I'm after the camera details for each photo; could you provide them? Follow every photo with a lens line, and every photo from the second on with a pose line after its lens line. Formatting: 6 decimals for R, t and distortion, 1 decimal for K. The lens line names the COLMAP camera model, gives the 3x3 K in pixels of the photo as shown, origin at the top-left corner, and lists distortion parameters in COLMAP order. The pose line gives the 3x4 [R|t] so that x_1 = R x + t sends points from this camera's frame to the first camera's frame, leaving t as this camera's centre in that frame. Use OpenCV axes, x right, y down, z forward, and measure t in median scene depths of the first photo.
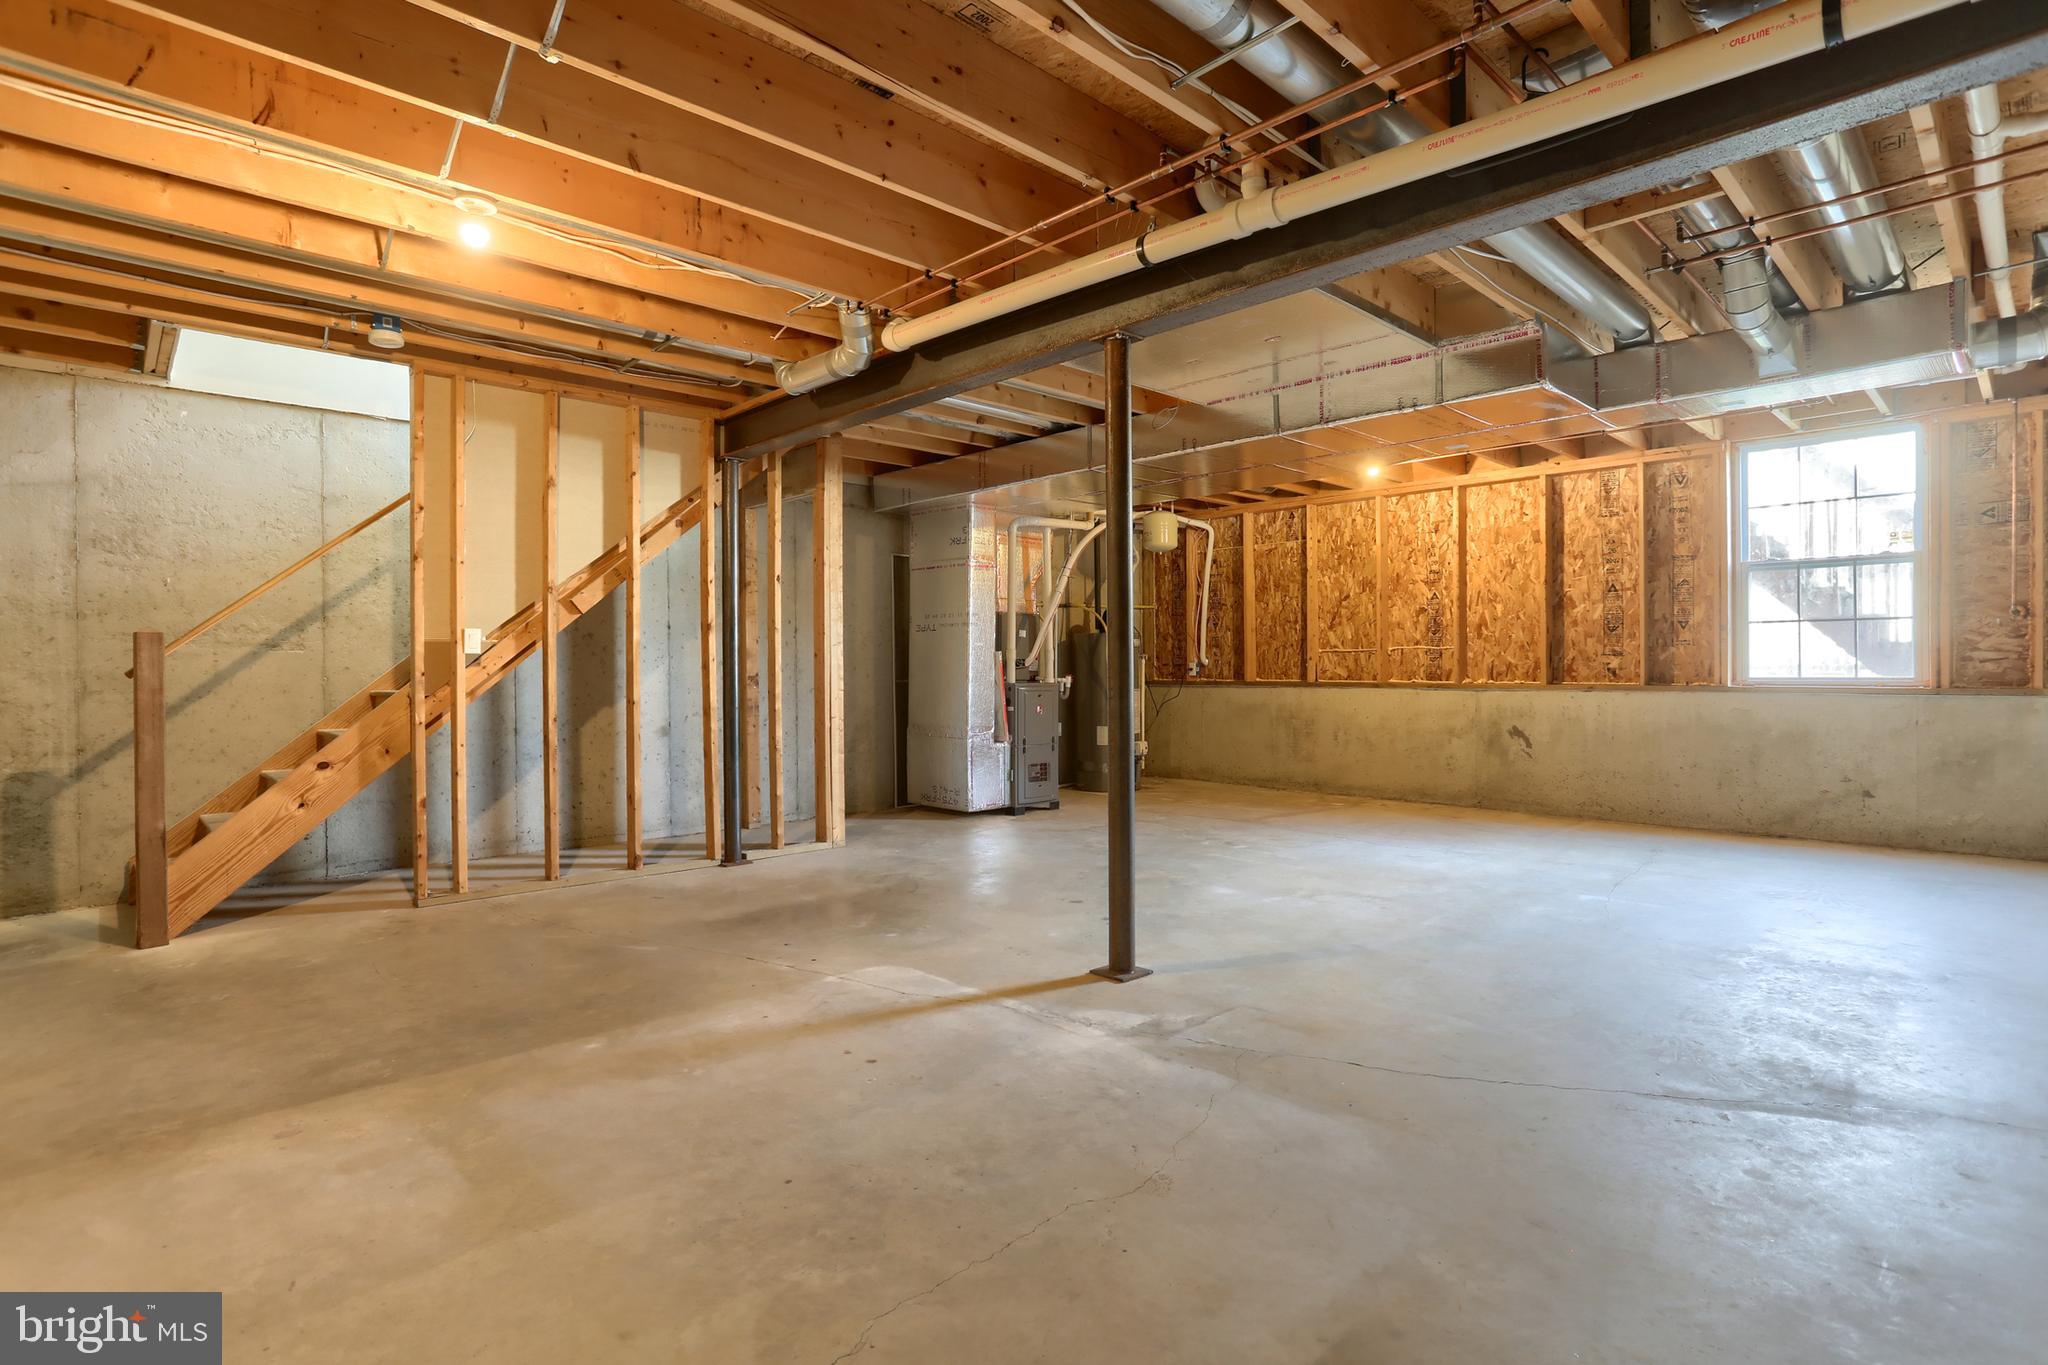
lens RADIAL K [[1017.9, 0, 1036.7], [0, 1017.9, 668.9], [0, 0, 1]] dist [-0.058317, 0.033674]
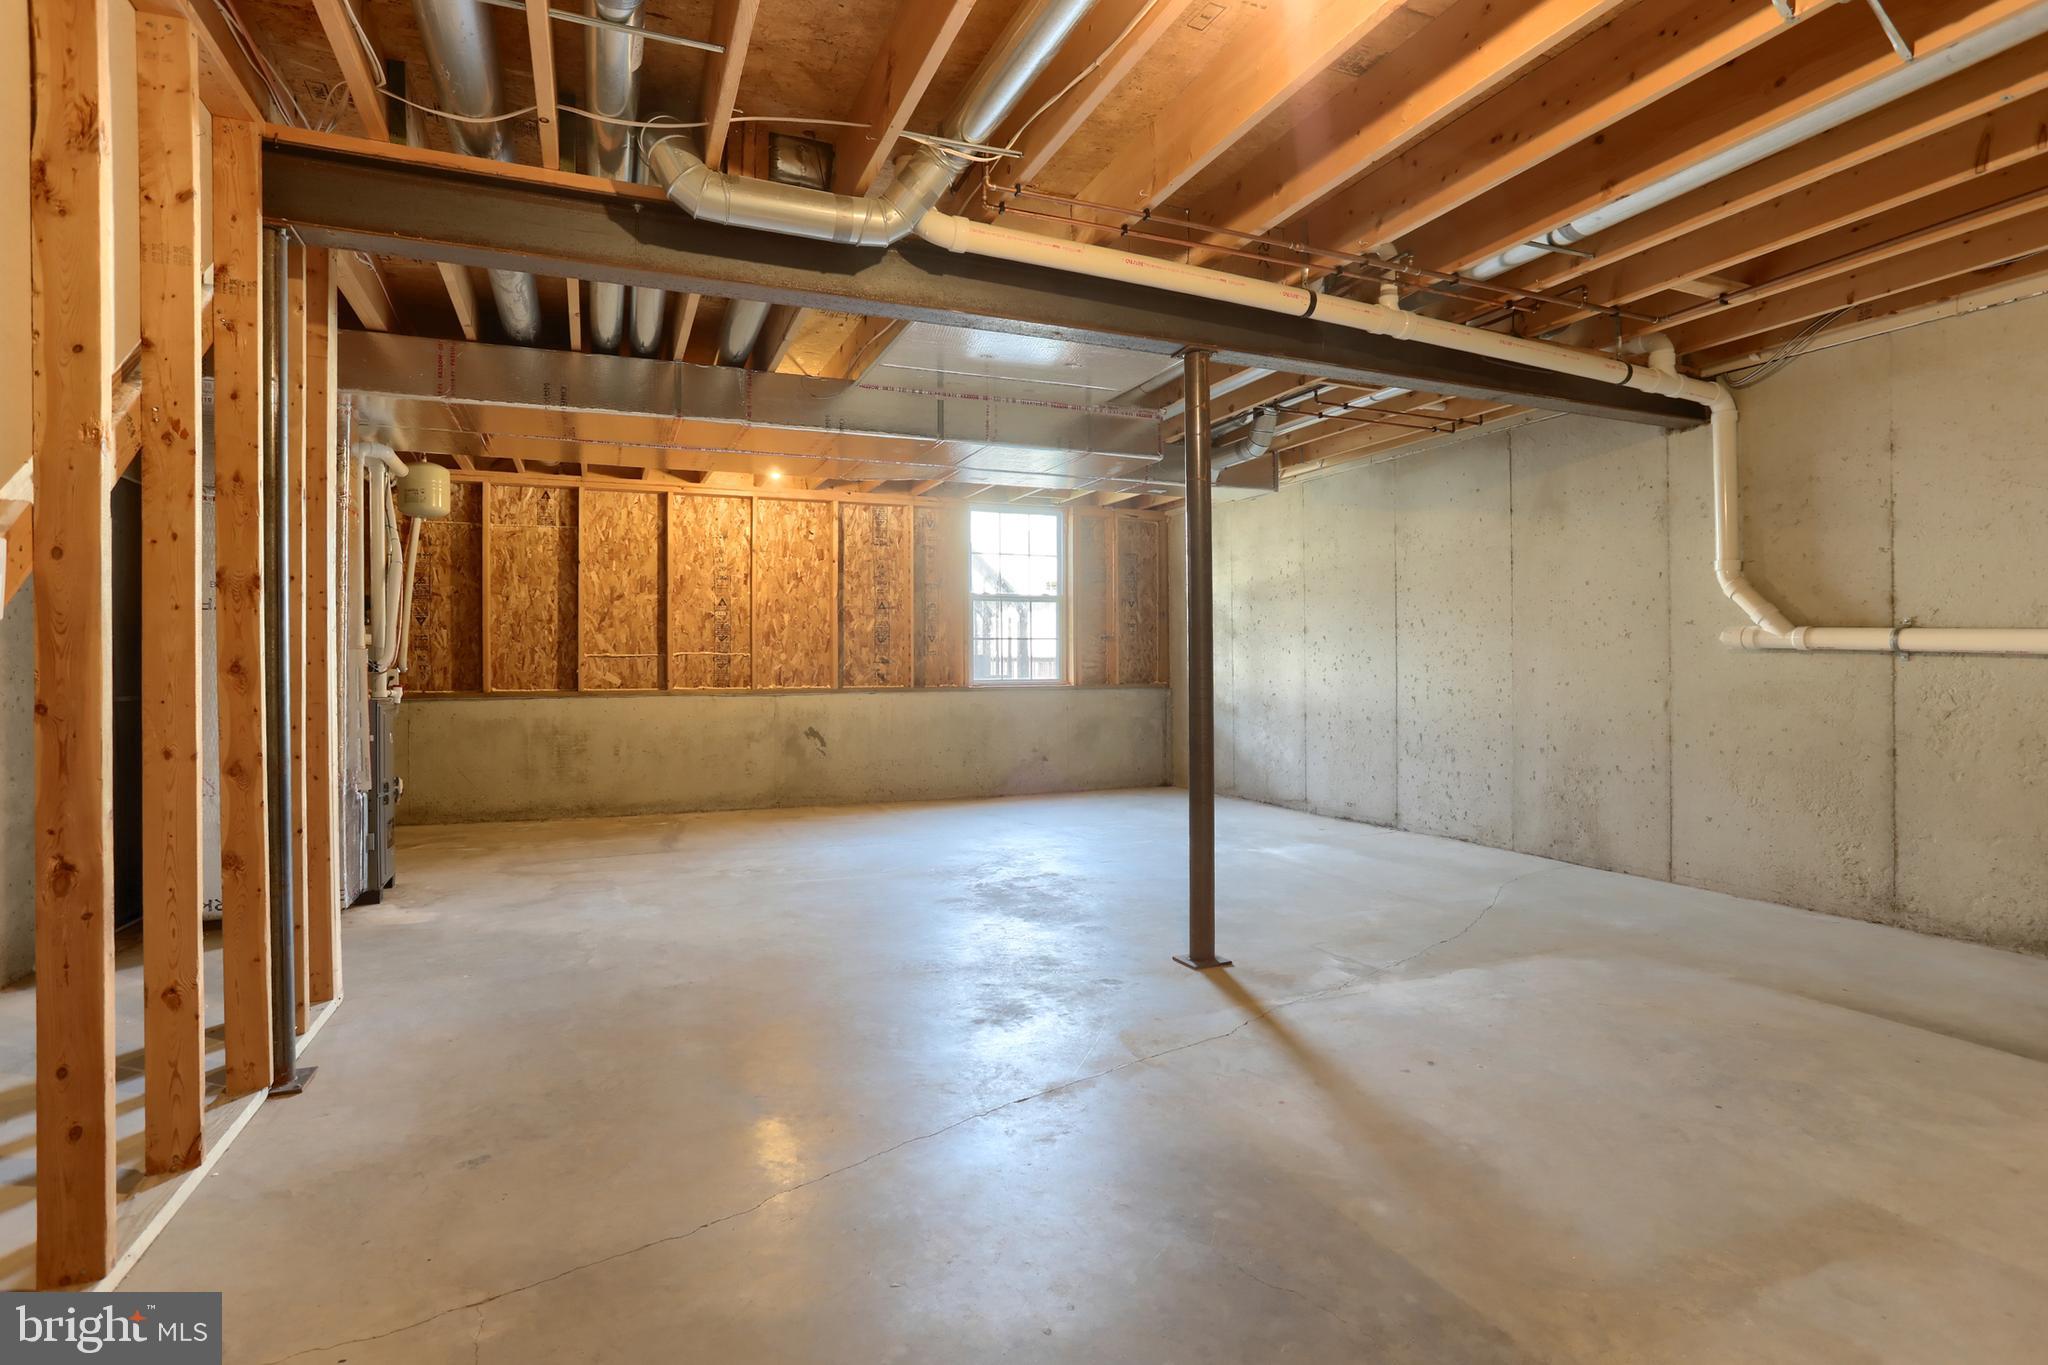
lens RADIAL K [[1017.9, 0, 1036.7], [0, 1017.9, 668.9], [0, 0, 1]] dist [-0.058317, 0.033674]
pose [[0.355907, 0.003037, 0.934516, -0.471630], [0.007441, 0.999954, -0.006083, 0.002302], [-0.934492, 0.009119, 0.355868, 0.389783]]
